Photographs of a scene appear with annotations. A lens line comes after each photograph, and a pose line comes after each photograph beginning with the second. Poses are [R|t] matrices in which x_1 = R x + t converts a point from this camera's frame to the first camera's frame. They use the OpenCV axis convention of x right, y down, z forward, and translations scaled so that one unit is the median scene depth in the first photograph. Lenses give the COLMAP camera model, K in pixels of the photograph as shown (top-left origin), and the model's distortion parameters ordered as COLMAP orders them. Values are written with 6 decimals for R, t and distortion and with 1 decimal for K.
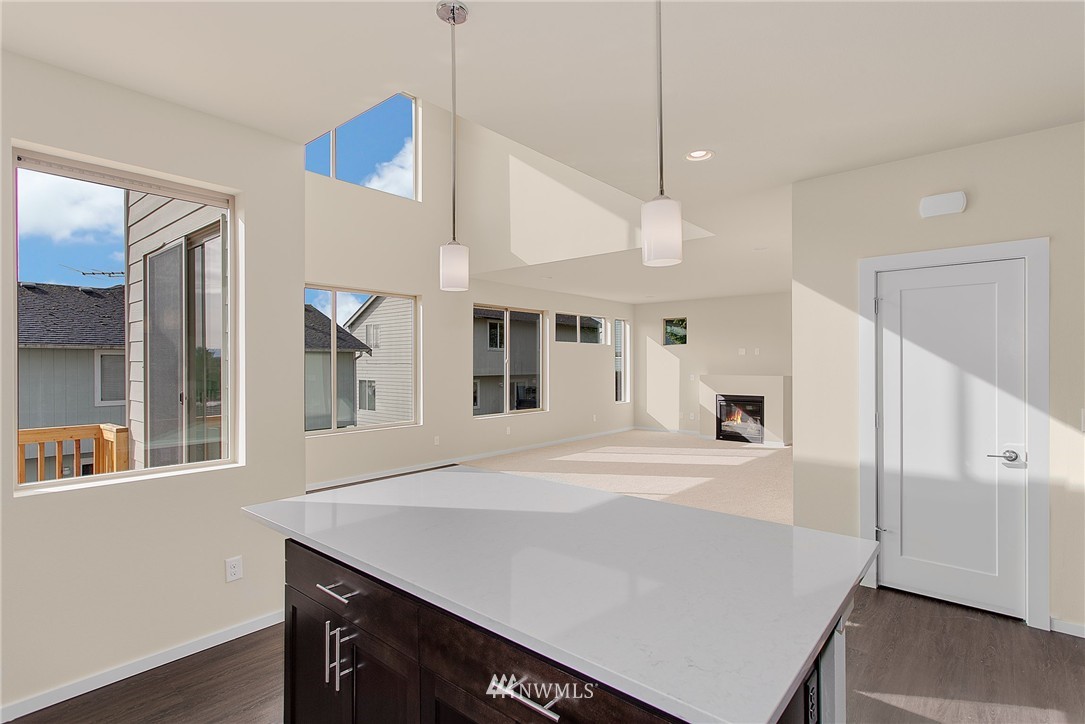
lens RADIAL K [[531.1, 0, 541.9], [0, 531.1, 363.0], [0, 0, 1]] dist [-0.002267, -0.000954]
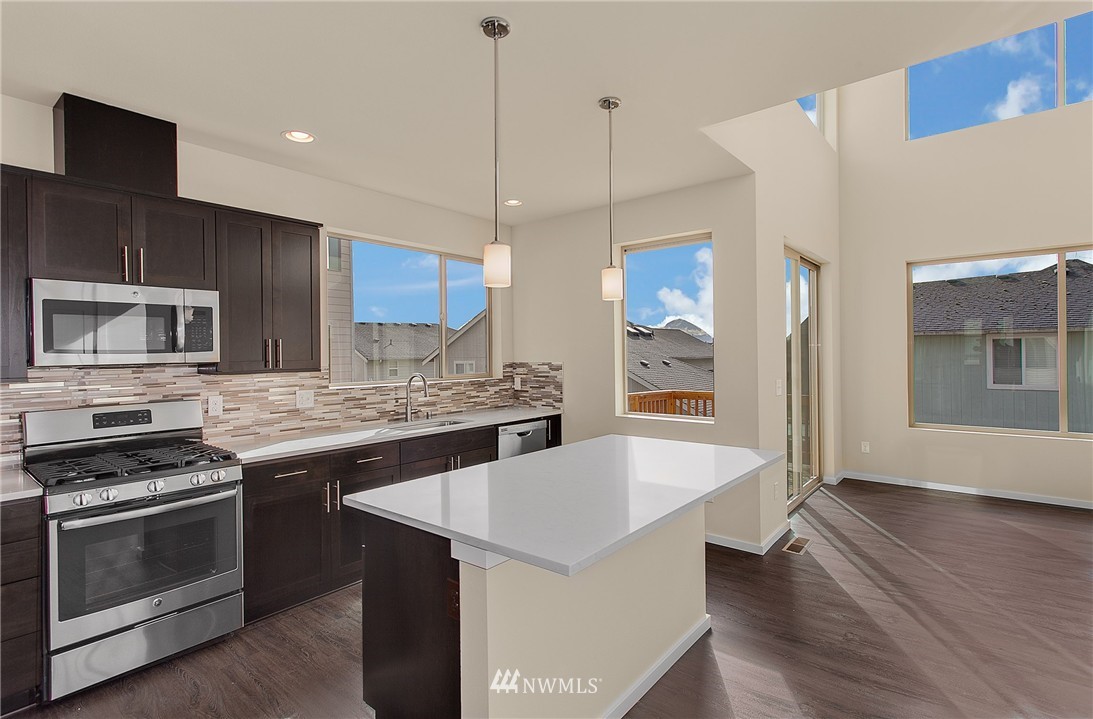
lens RADIAL K [[523.4, 0, 541.7], [0, 523.4, 352.6], [0, 0, 1]] dist [0.004676, 0.000444]
pose [[0.008875, 0.001256, -0.999960, 0.235934], [0.010865, 0.999940, 0.001352, -0.000255], [0.999902, -0.010877, 0.008861, 0.145828]]
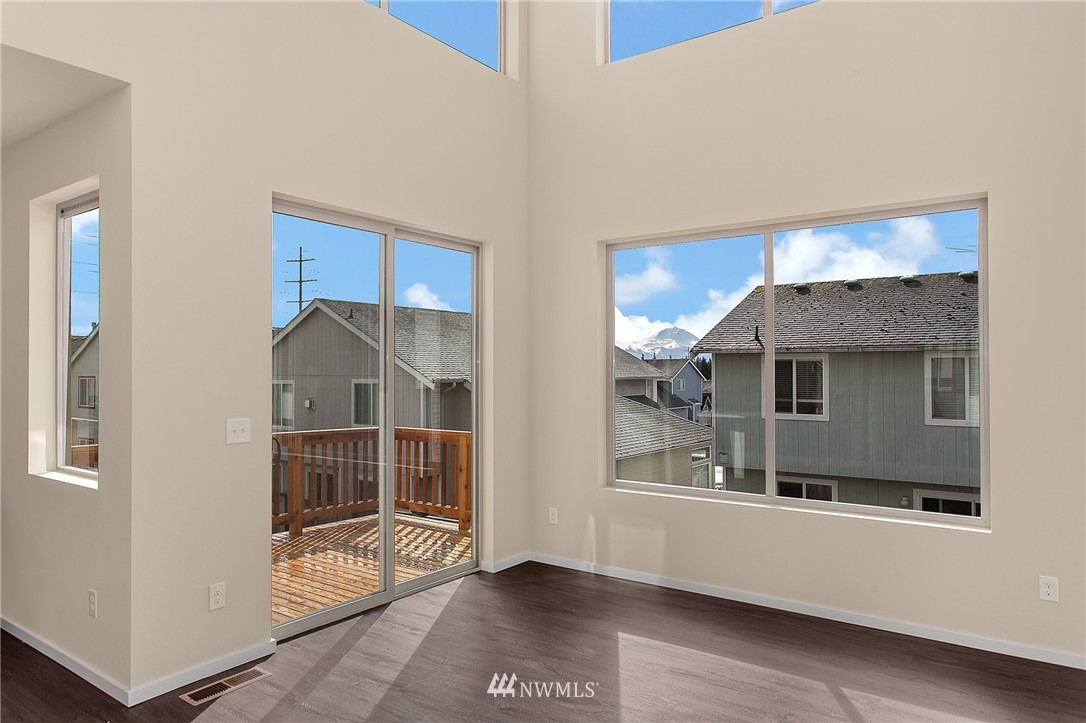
lens RADIAL K [[703.7, 0, 545.5], [0, 703.7, 368.4], [0, 0, 1]] dist [-0.000858, 0.002121]
pose [[0.079231, -0.000766, -0.996856, 0.183925], [0.001021, 0.999999, -0.000687, -0.000821], [0.996856, -0.000964, 0.079232, 0.464253]]
